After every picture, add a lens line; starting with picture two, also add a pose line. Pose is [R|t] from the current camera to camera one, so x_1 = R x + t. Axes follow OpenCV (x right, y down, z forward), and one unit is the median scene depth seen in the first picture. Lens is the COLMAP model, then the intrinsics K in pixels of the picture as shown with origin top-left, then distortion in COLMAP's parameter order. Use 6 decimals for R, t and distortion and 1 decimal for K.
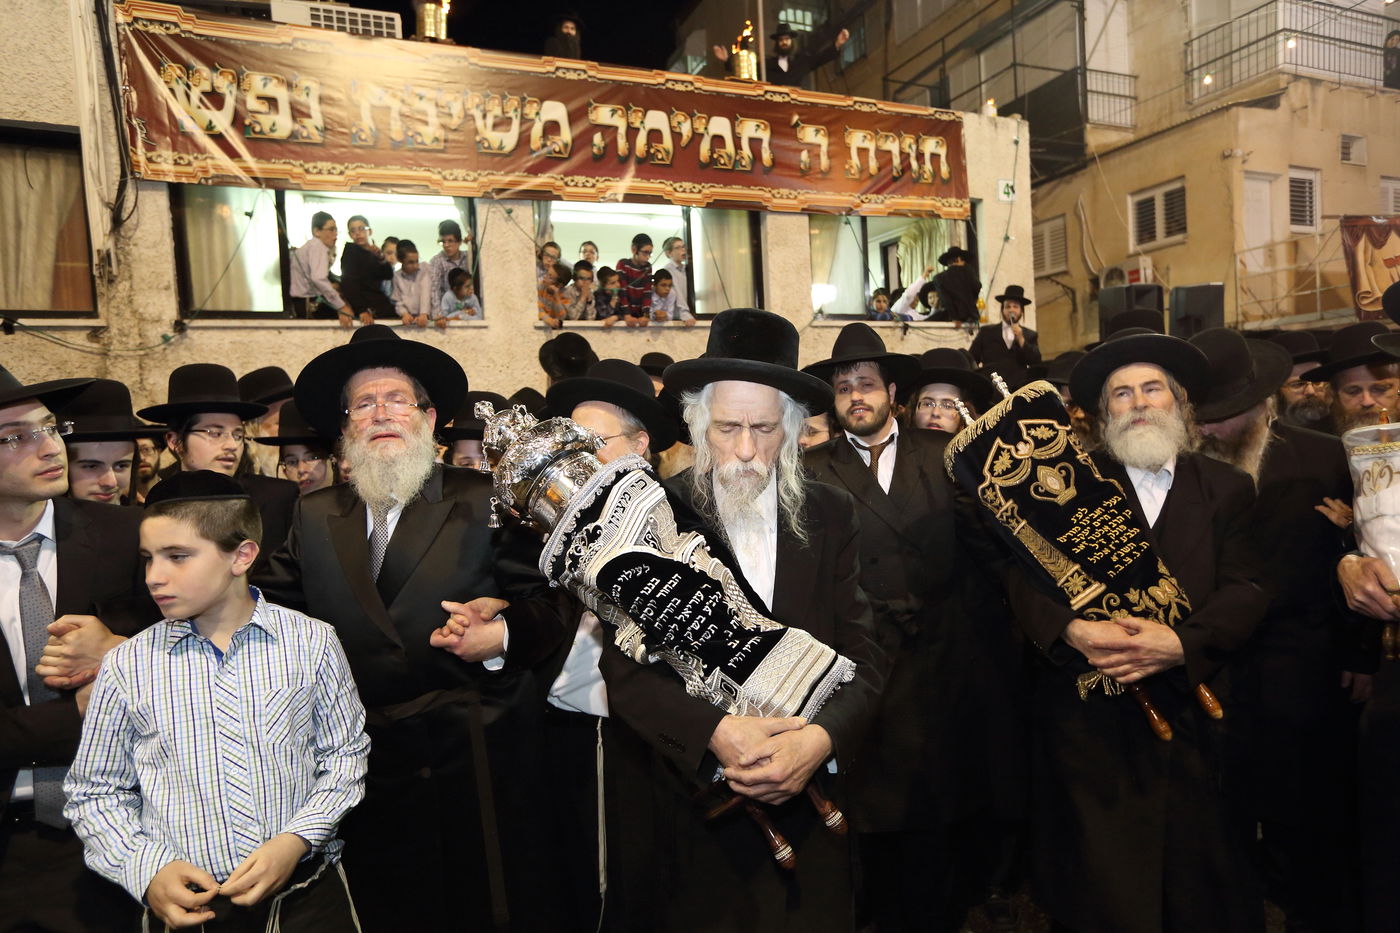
lens RADIAL K [[841.8, 0, 700.0], [0, 841.8, 466.5], [0, 0, 1]] dist [-0.001336, 0.003659]
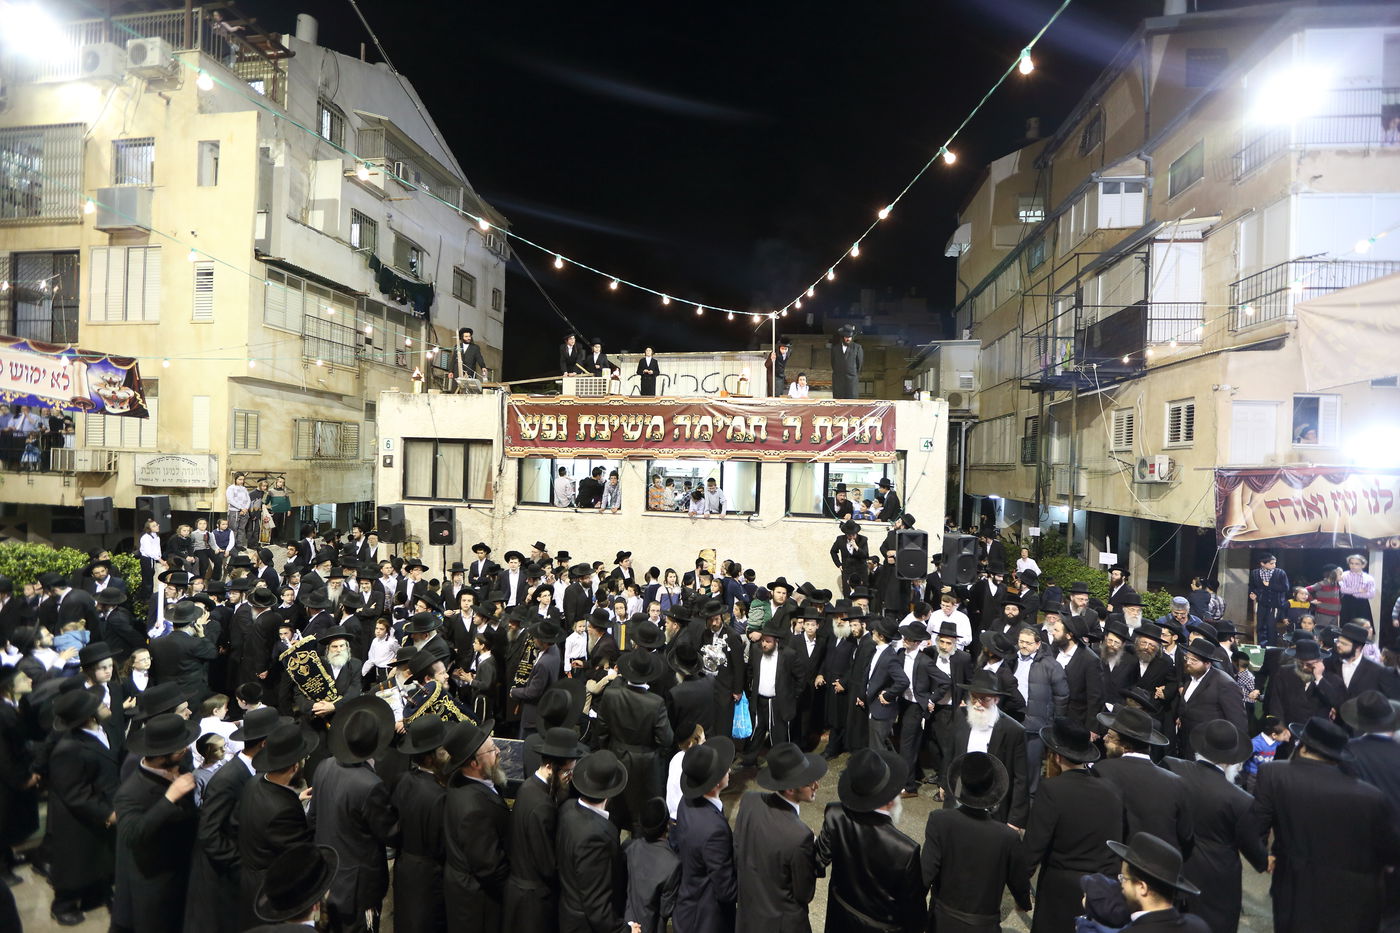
lens RADIAL K [[642.1, 0, 700.0], [0, 642.1, 466.5], [0, 0, 1]] dist [-0.043872, 0.000299]
pose [[0.843629, 0.085057, -0.530146, 0.793115], [-0.097460, 0.995229, 0.004585, -0.297467], [0.528007, 0.047800, 0.847894, -0.370460]]
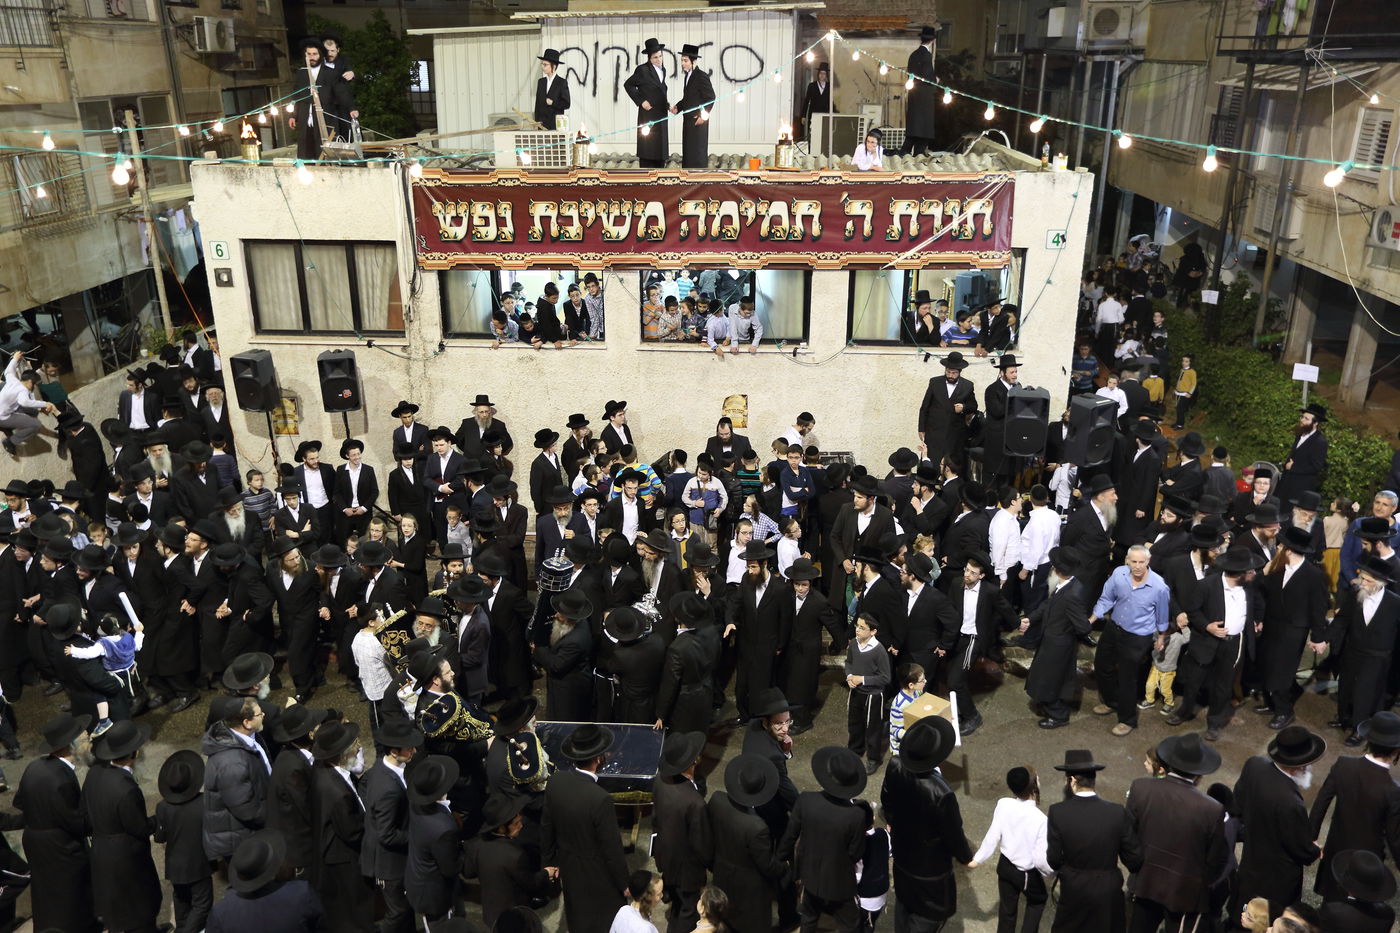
lens RADIAL K [[1176.4, 0, 700.0], [0, 1176.4, 466.5], [0, 0, 1]] dist [0.037919, 0.004606]
pose [[0.884291, 0.211848, -0.416113, 0.802624], [-0.066490, 0.939204, 0.336860, -0.656091], [0.462178, -0.270216, 0.844615, -0.785128]]
